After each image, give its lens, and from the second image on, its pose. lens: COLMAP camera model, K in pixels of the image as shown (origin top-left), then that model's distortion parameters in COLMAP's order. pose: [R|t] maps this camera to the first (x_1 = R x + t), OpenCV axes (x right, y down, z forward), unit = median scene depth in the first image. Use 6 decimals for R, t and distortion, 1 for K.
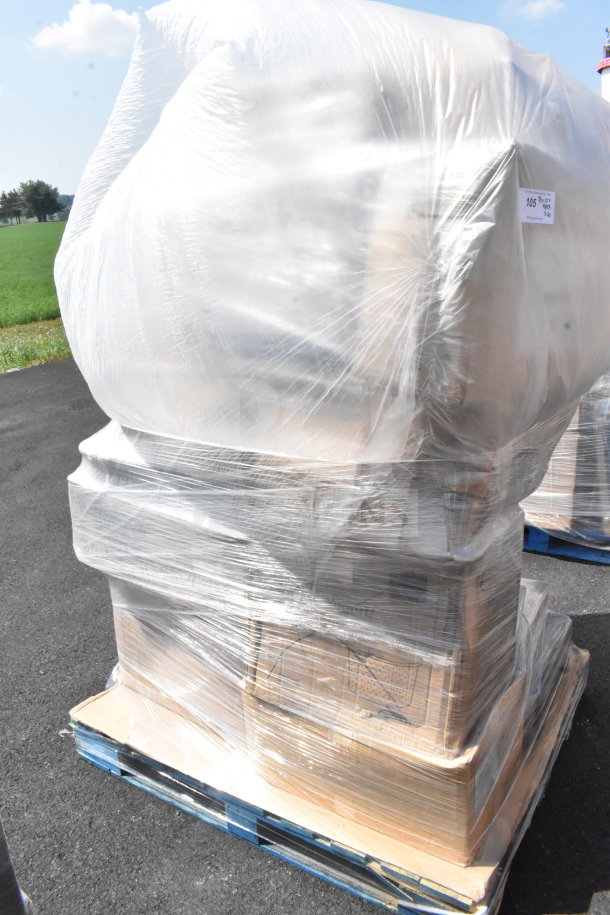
lens RADIAL K [[731.5, 0, 305.0], [0, 731.5, 457.5], [0, 0, 1]] dist [-0.085617, -0.002249]
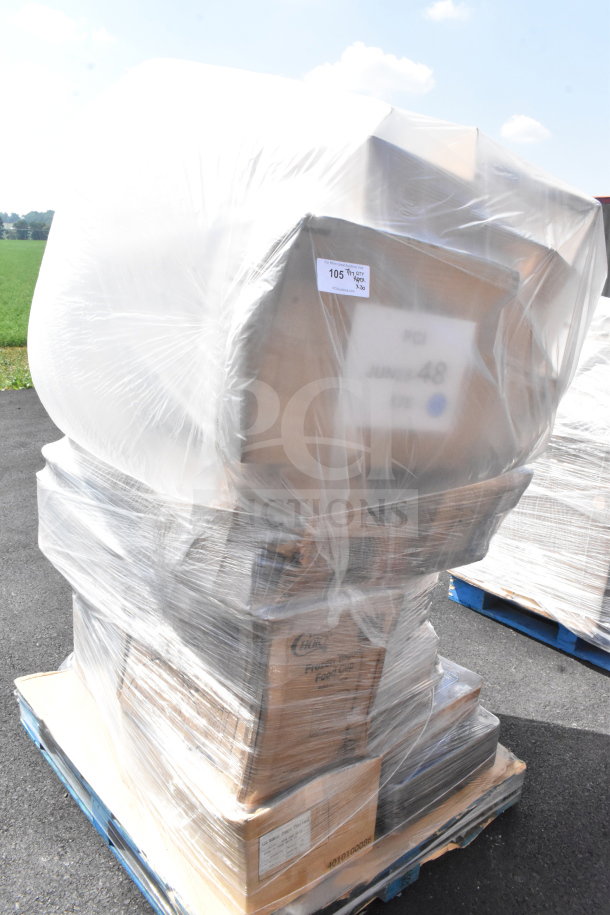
lens RADIAL K [[731.5, 0, 305.0], [0, 731.5, 457.5], [0, 0, 1]] dist [-0.085617, -0.002249]
pose [[0.945454, 0.171732, -0.276811, 0.460586], [-0.186467, 0.982073, -0.027607, -0.052970], [0.267108, 0.077717, 0.960528, 0.027925]]
